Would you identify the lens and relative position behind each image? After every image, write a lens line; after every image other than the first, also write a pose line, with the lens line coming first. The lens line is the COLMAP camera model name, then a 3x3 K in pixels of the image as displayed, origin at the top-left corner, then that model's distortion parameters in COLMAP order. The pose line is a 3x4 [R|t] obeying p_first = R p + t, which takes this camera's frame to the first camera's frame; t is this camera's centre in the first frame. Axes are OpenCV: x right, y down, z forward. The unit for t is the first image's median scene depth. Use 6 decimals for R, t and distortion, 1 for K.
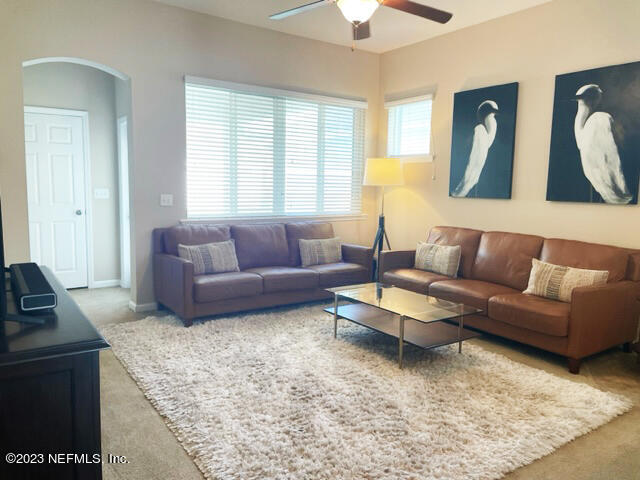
lens RADIAL K [[483.7, 0, 322.1], [0, 483.7, 236.4], [0, 0, 1]] dist [0.107493, -0.147567]
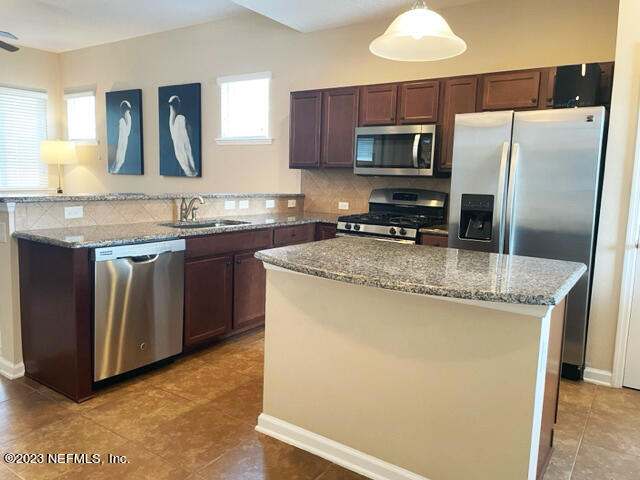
lens RADIAL K [[483.7, 0, 322.1], [0, 483.7, 236.4], [0, 0, 1]] dist [0.107493, -0.147567]
pose [[0.936338, -0.051286, 0.347334, 0.351824], [0.038338, 0.998293, 0.044053, 0.052922], [-0.349000, -0.027933, 0.936706, -0.444141]]
